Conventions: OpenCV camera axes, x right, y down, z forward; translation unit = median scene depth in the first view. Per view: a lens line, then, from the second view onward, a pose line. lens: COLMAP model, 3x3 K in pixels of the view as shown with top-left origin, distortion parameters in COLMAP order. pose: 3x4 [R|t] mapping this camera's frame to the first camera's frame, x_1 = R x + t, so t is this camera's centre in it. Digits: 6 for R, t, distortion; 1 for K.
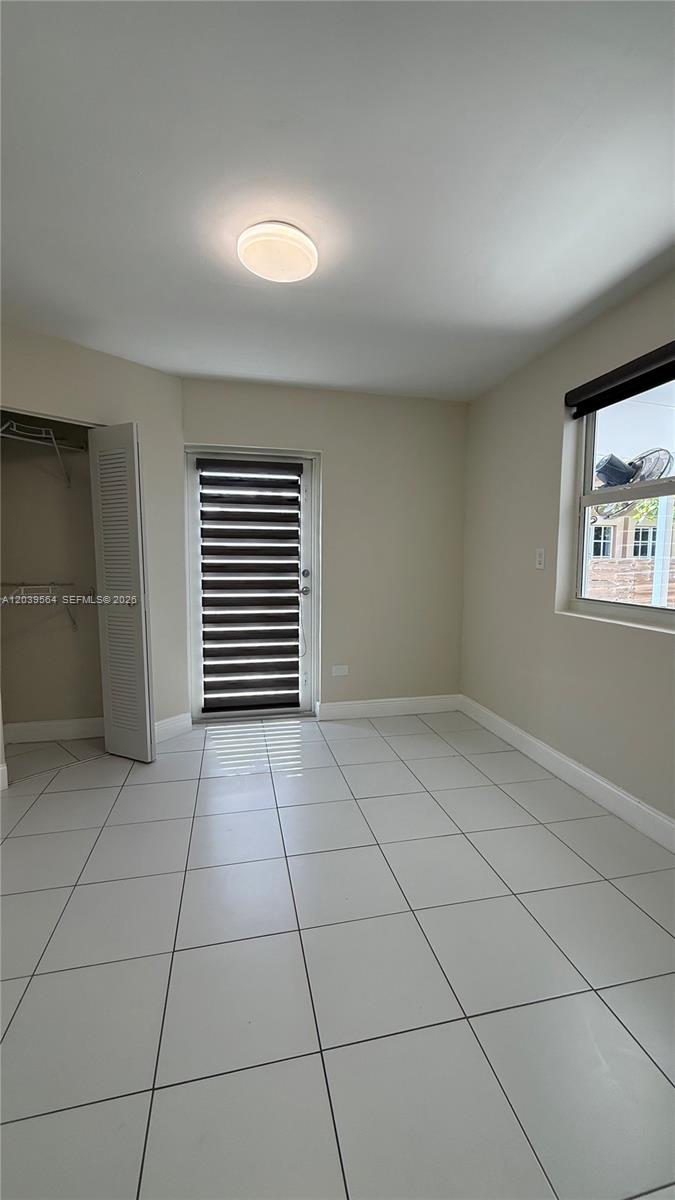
lens RADIAL K [[483.3, 0, 338.0], [0, 483.3, 596.0], [0, 0, 1]] dist [0.001961, -0.000456]
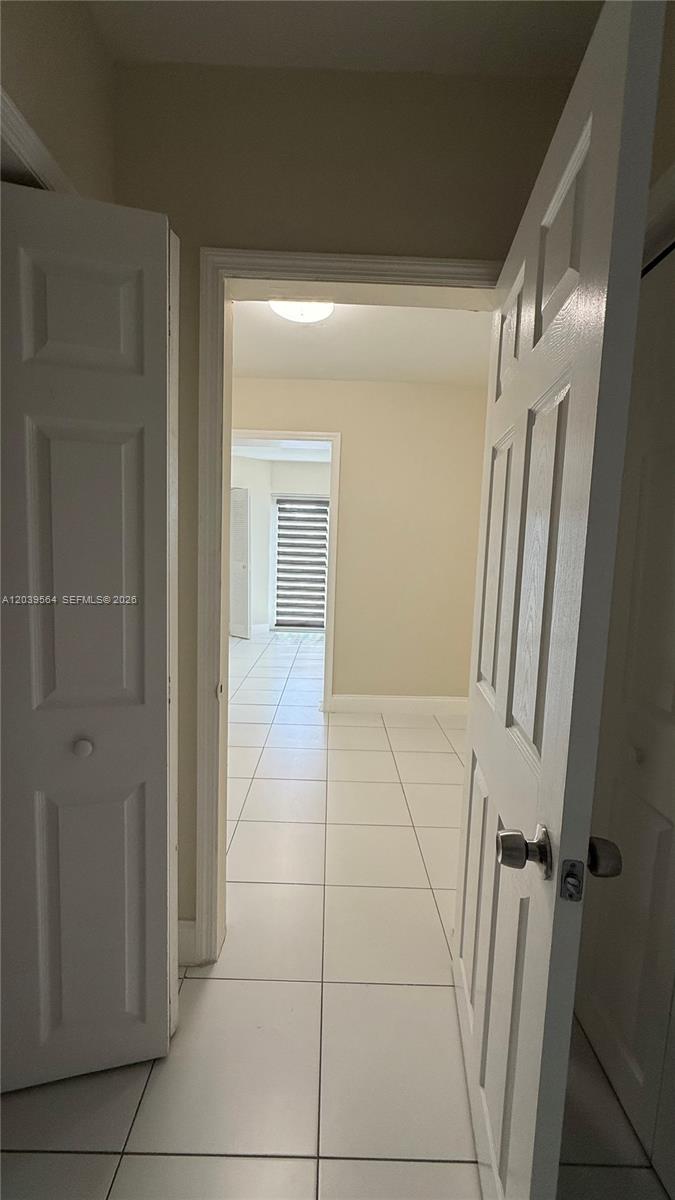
lens RADIAL K [[483.3, 0, 338.1], [0, 483.3, 596.9], [0, 0, 1]] dist [0.001961, -0.000456]
pose [[0.977704, 0.045362, -0.205030, 0.403557], [-0.042544, 0.998930, 0.018134, 0.080921], [0.205633, -0.009007, 0.978588, -0.960508]]
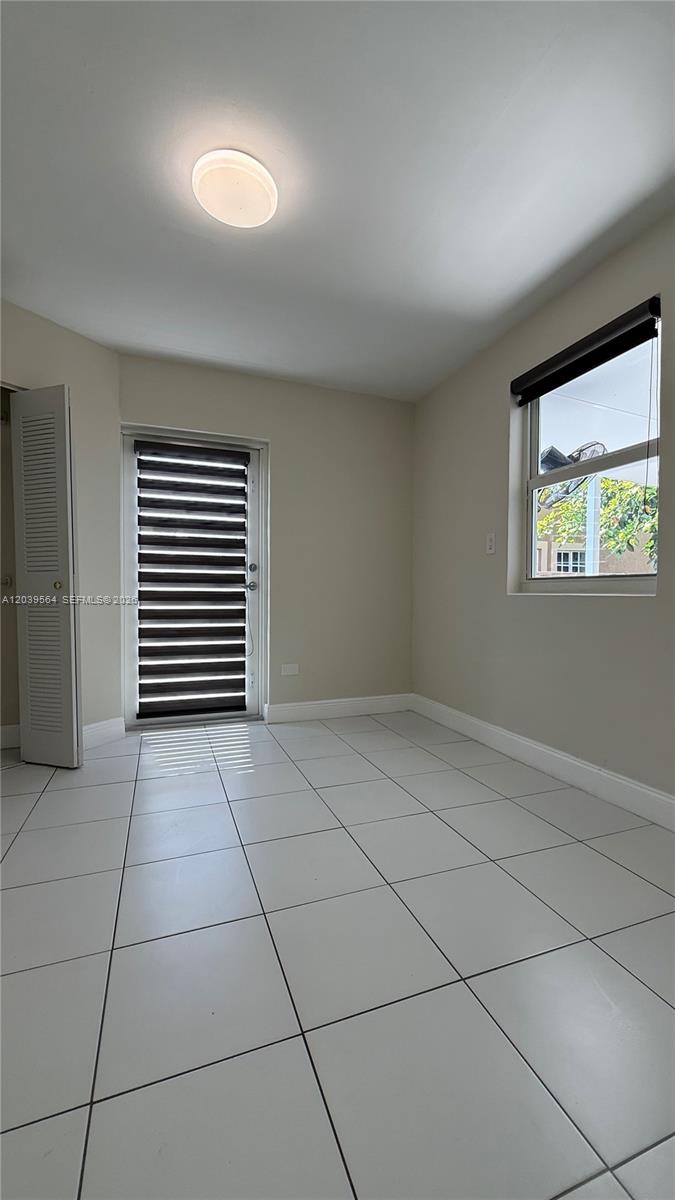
lens RADIAL K [[483.3, 0, 341.3], [0, 483.3, 603.4], [0, 0, 1]] dist [0.001961, -0.000456]
pose [[0.990213, -0.004536, 0.139488, -0.030586], [0.013033, 0.998110, -0.060060, 0.092639], [-0.138951, 0.061291, 0.988401, 0.043678]]
